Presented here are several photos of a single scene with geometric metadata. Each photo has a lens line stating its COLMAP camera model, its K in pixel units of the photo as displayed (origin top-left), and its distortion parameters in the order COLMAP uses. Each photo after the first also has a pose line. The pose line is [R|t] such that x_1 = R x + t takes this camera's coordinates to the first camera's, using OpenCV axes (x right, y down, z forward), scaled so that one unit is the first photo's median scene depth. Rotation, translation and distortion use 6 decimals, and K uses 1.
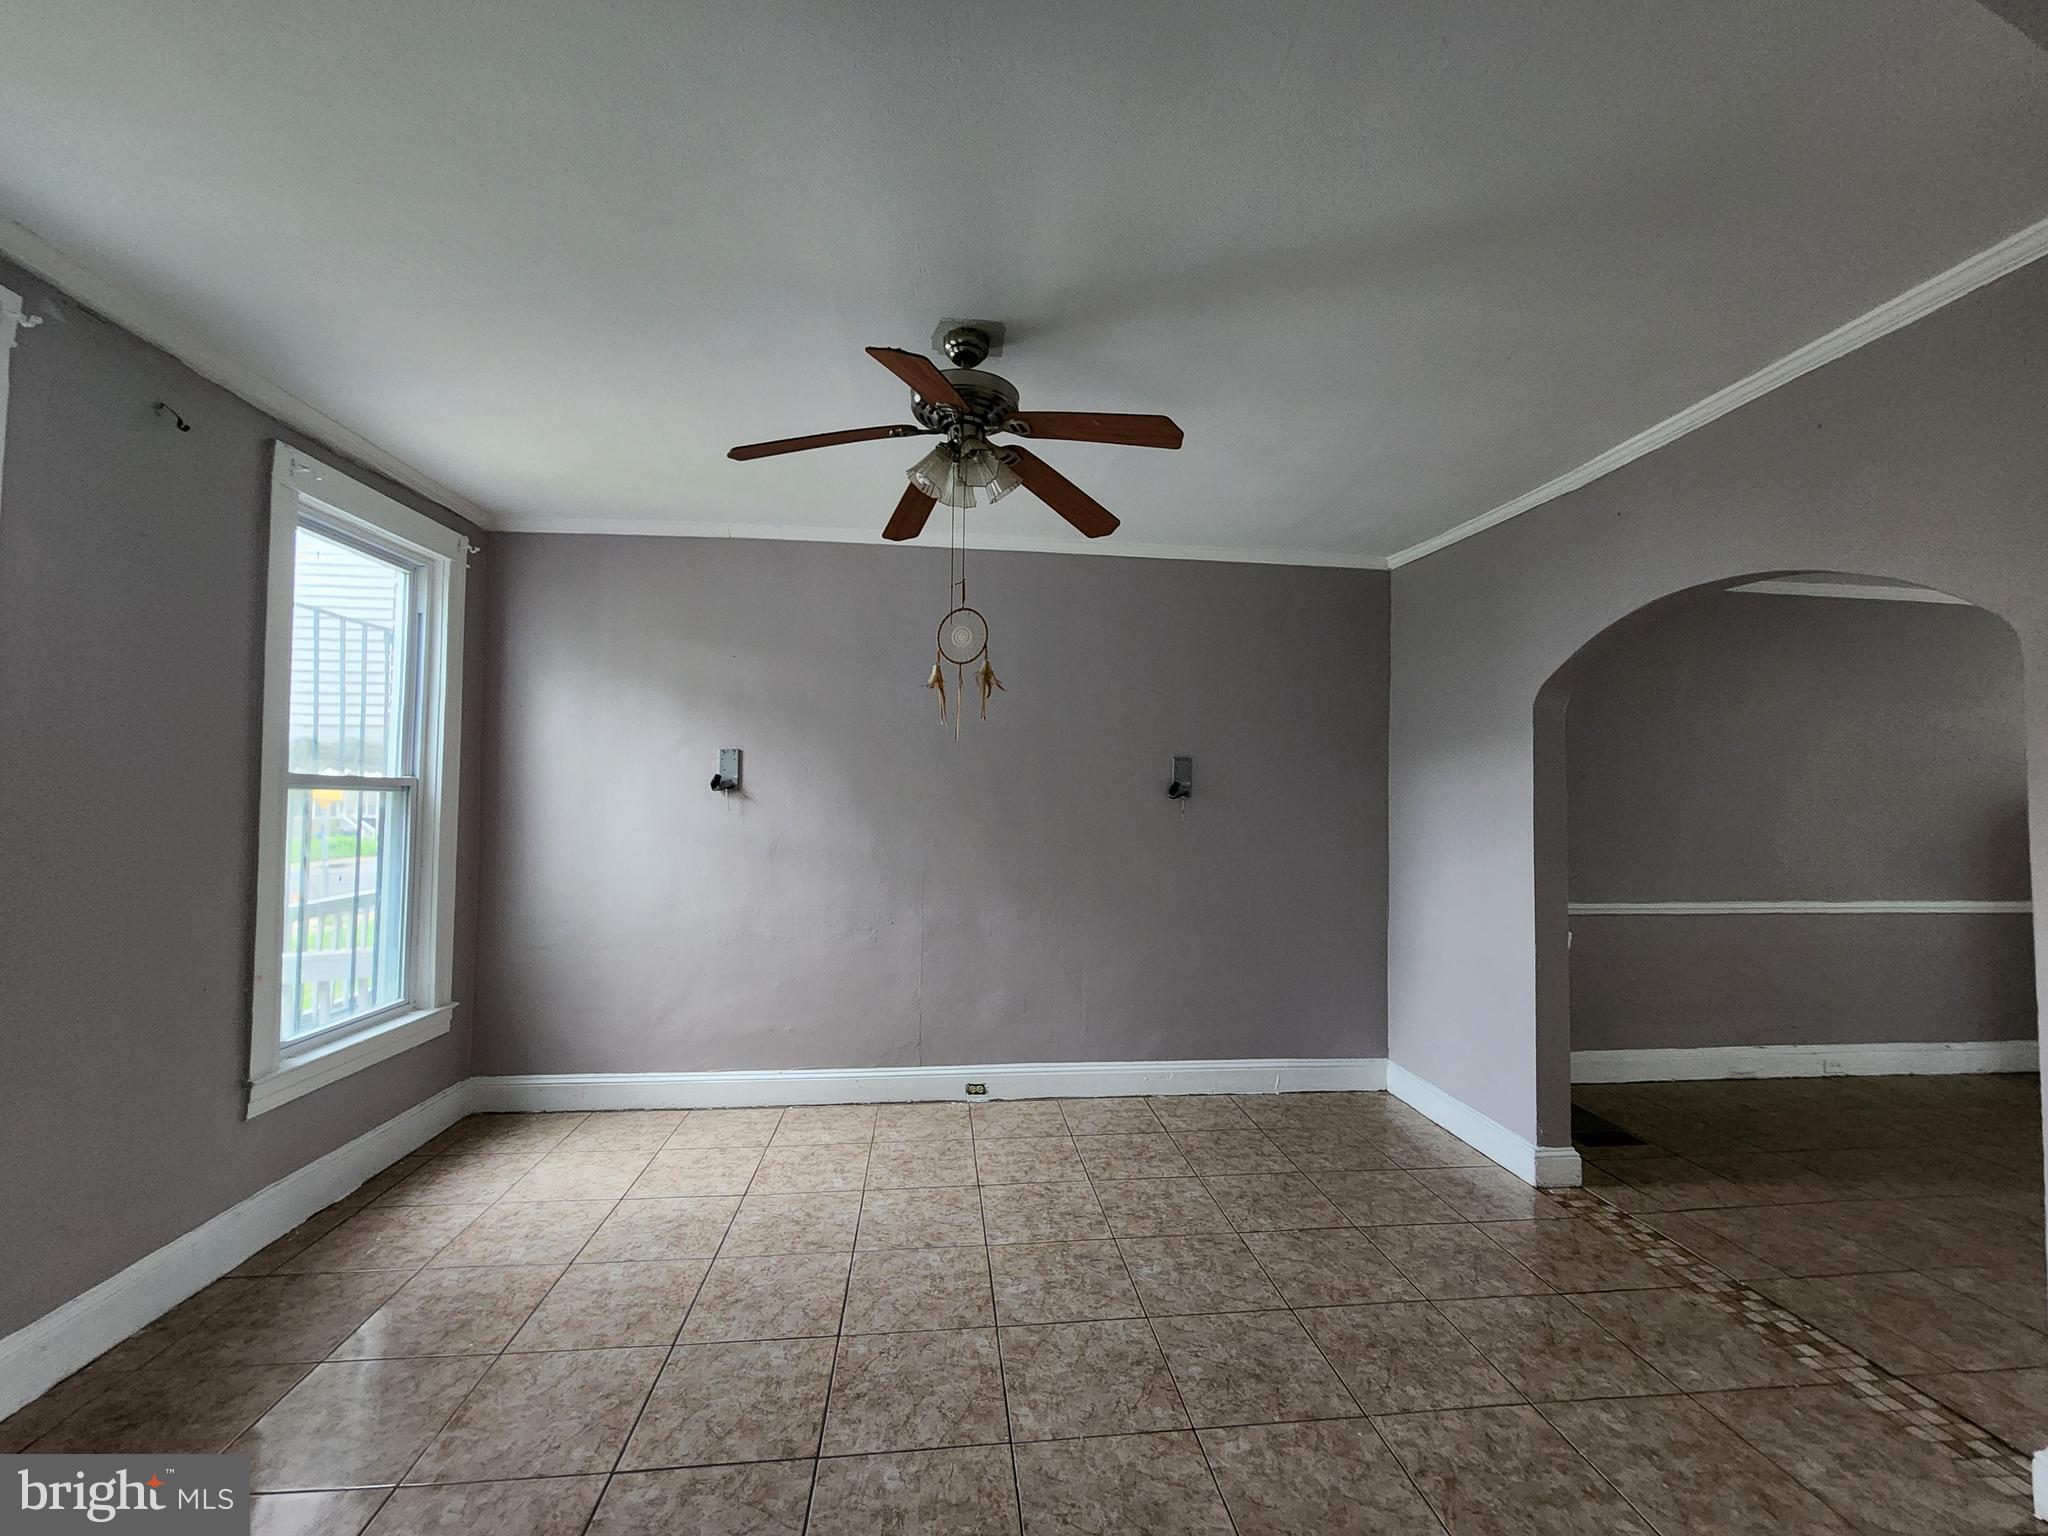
lens RADIAL K [[861.2, 0, 1024.9], [0, 861.2, 763.8], [0, 0, 1]] dist [-0.001027, 0.002056]
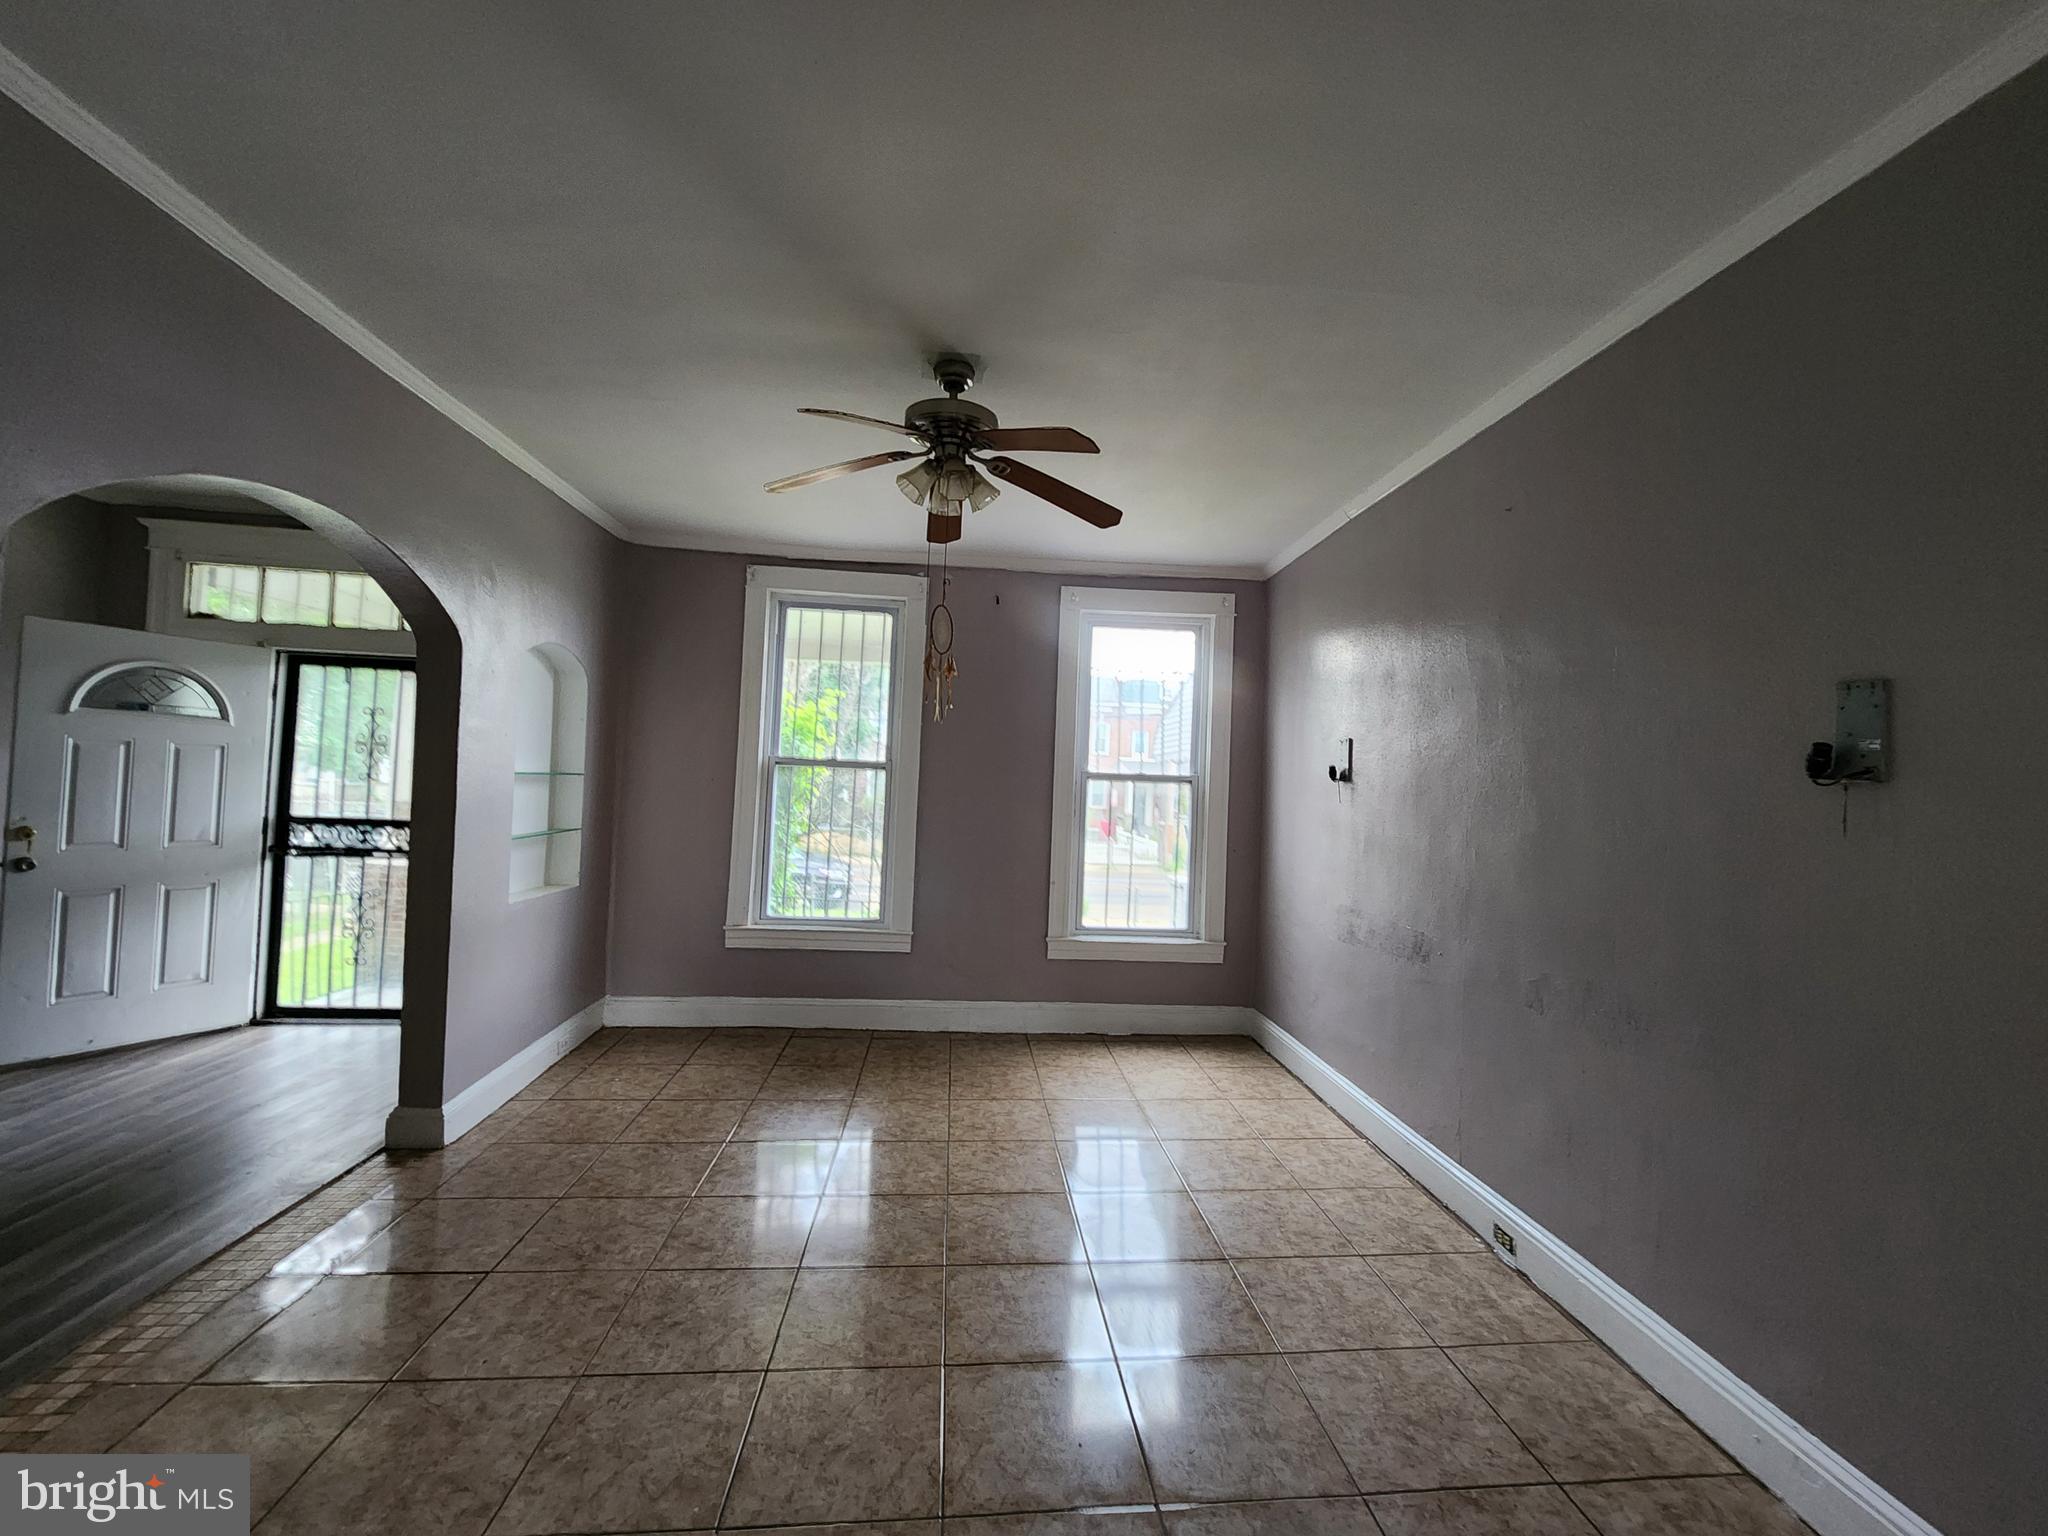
lens RADIAL K [[861.2, 0, 1039.9], [0, 861.2, 765.0], [0, 0, 1]] dist [-0.001027, 0.002056]
pose [[-0.041703, -0.038105, -0.998403, 0.832567], [0.009369, 0.999214, -0.038527, 0.060589], [0.999086, -0.010960, -0.041313, 0.925294]]
